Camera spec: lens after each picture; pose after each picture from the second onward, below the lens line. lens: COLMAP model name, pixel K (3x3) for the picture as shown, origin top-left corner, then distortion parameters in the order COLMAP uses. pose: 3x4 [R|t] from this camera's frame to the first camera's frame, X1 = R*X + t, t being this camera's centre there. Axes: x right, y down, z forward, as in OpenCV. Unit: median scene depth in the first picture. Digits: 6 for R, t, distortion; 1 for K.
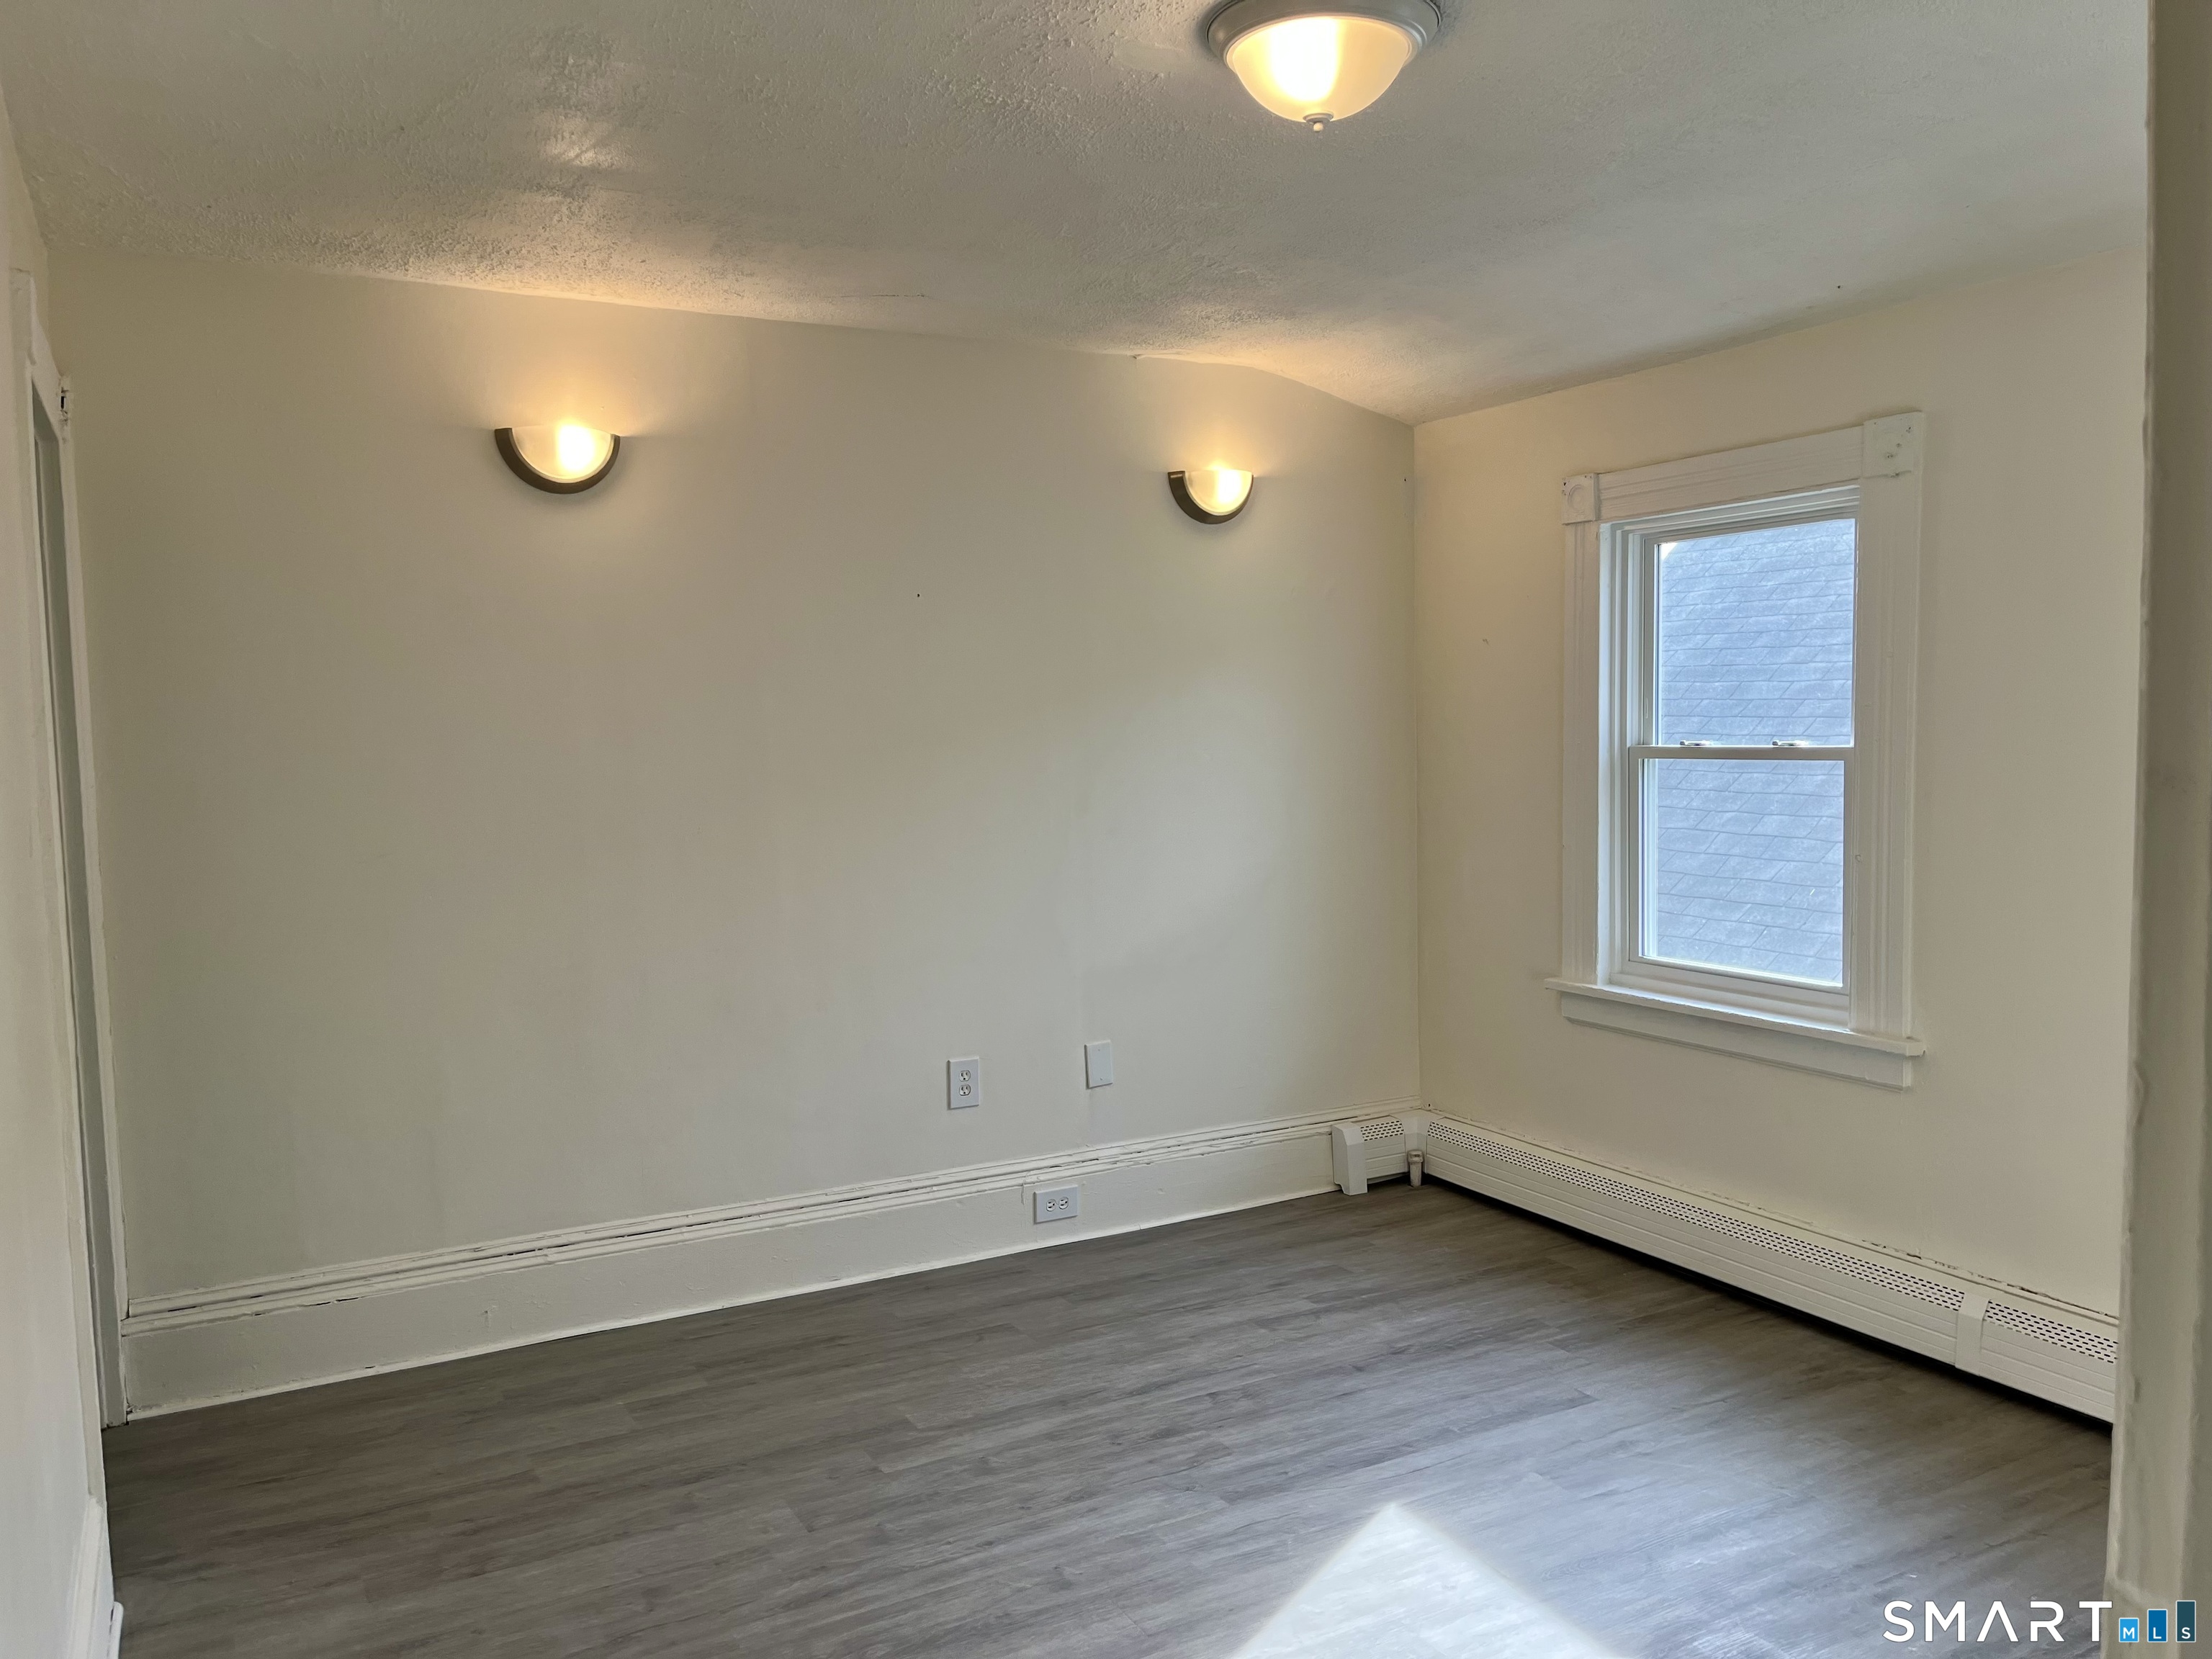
lens RADIAL K [[1680.6, 0, 1102.0], [0, 1680.6, 829.8], [0, 0, 1]] dist [0.059757, -0.064553]
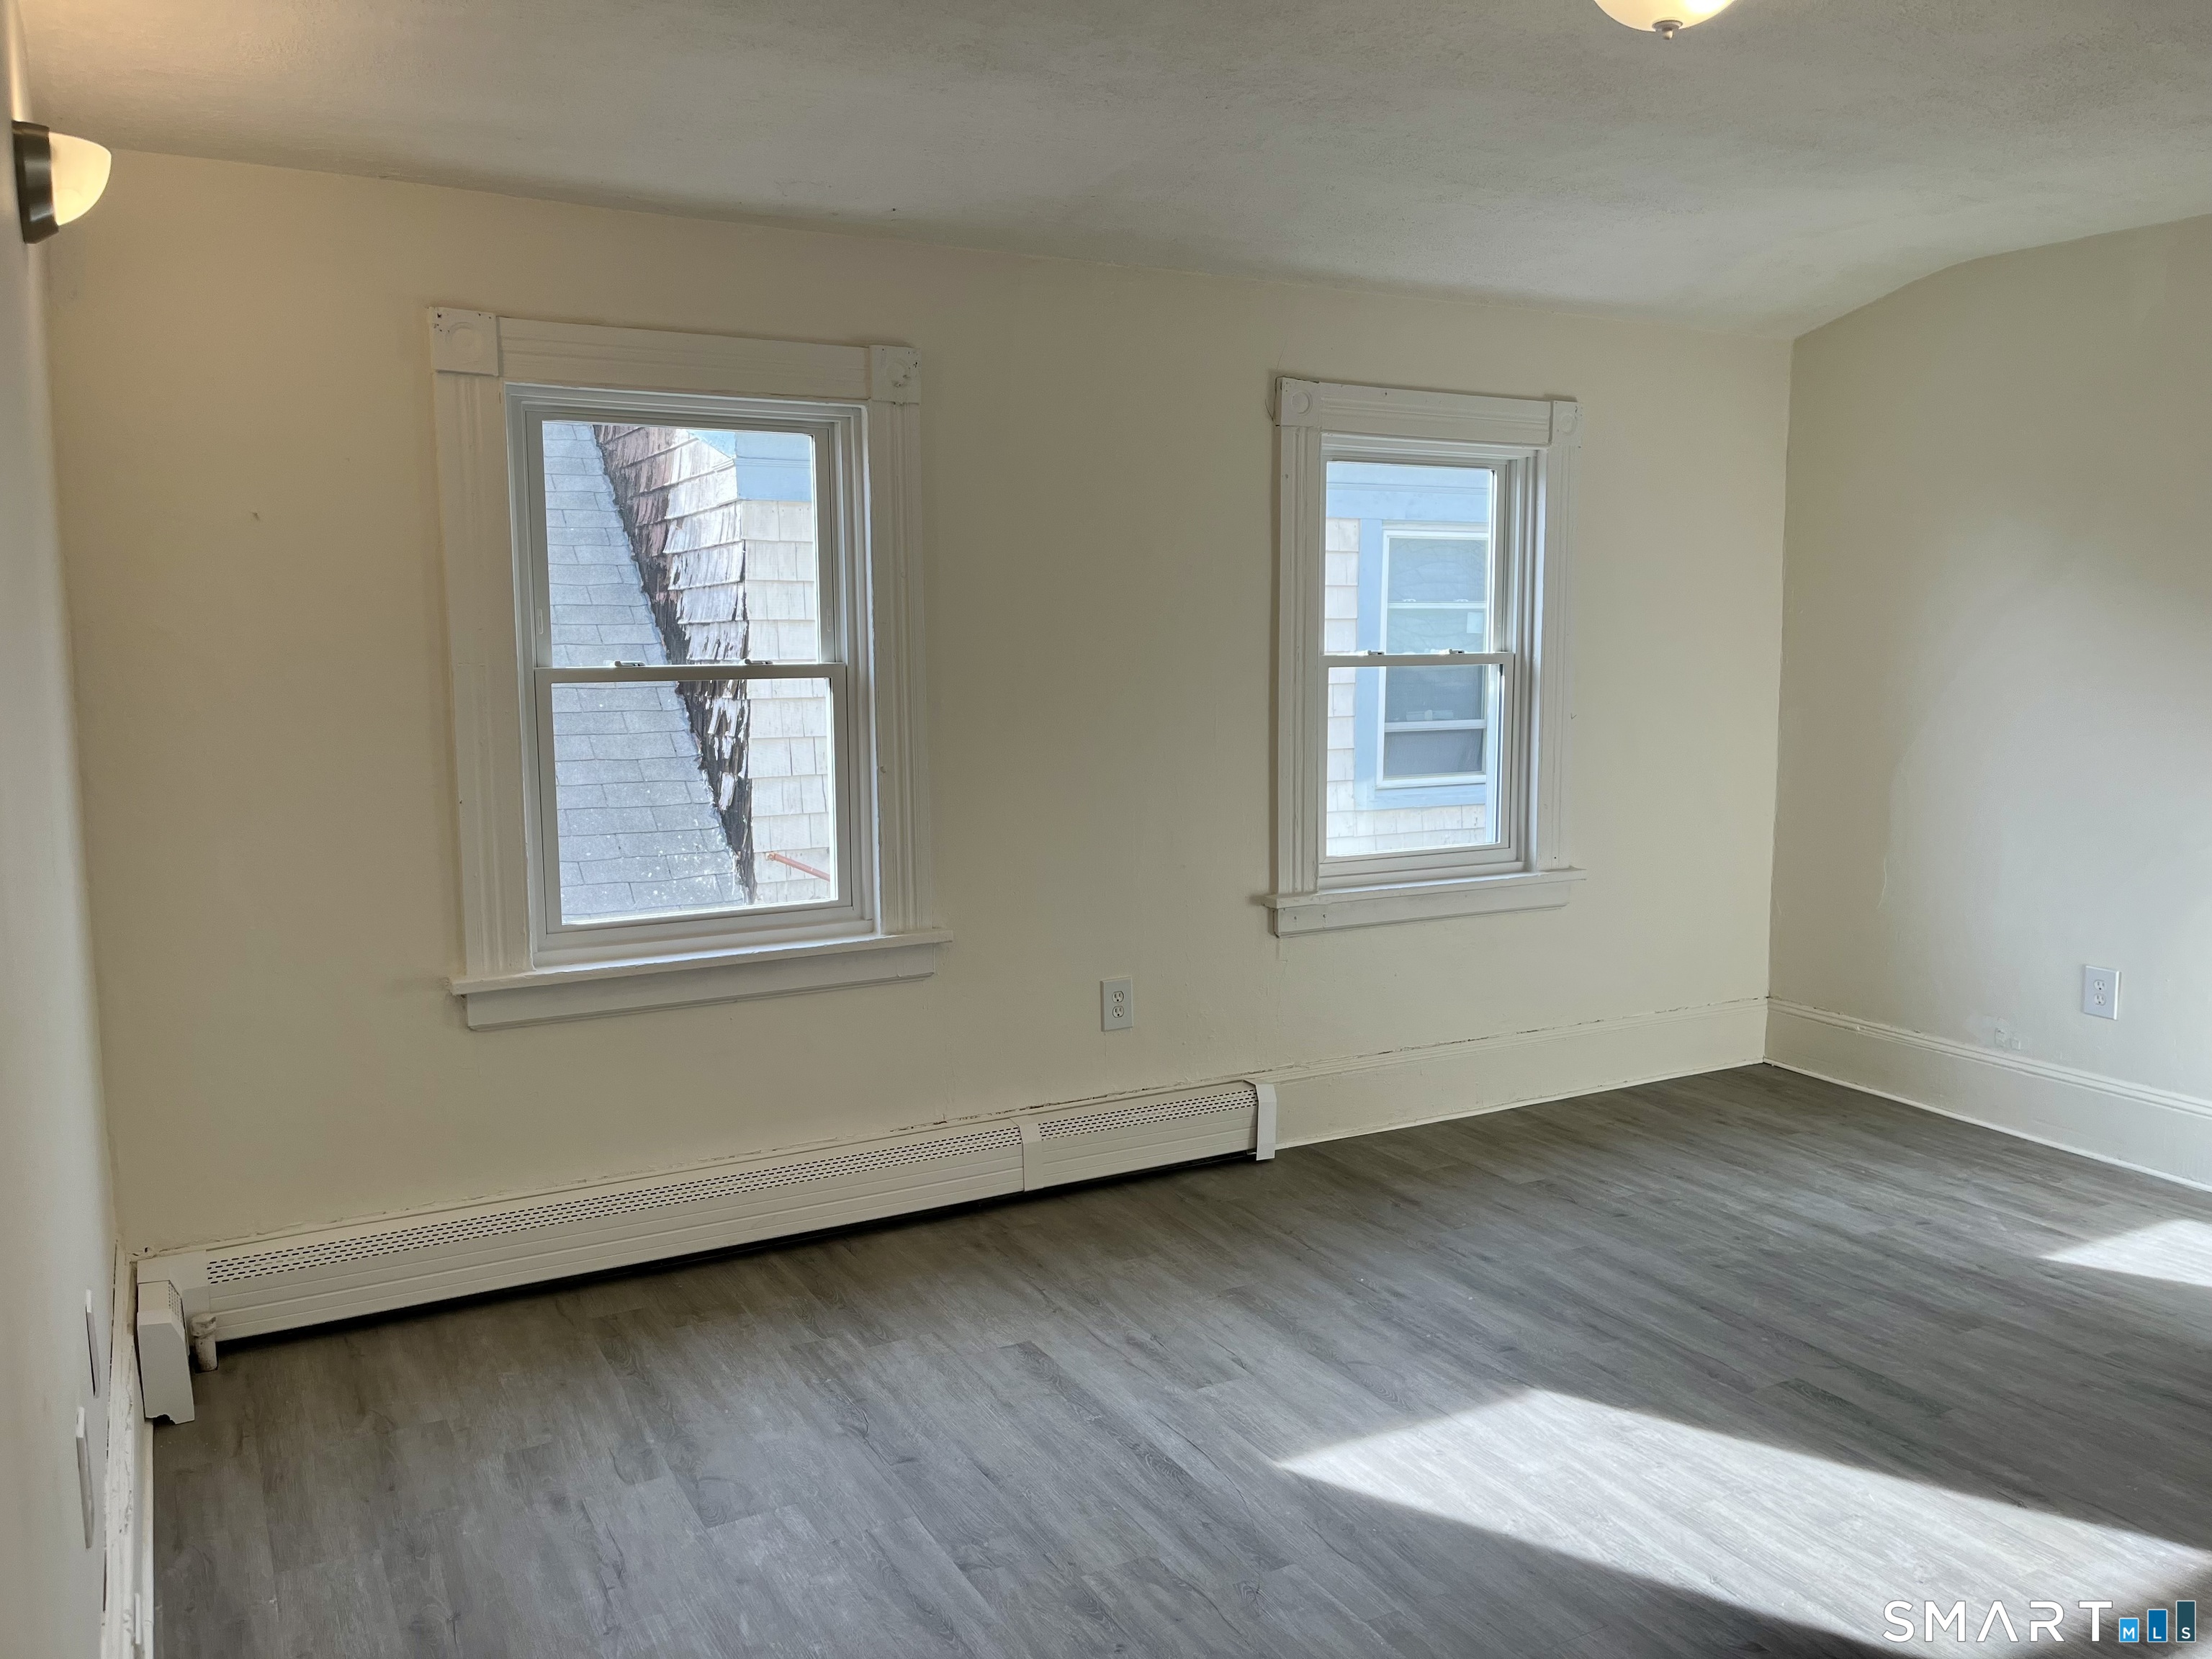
lens RADIAL K [[1680.6, 0, 1138.9], [0, 1680.6, 792.7], [0, 0, 1]] dist [0.059757, -0.064553]
pose [[-0.020302, -0.083991, 0.996260, -0.578227], [0.069215, 0.993956, 0.085207, -0.045064], [-0.997395, 0.070686, -0.014366, 0.846079]]
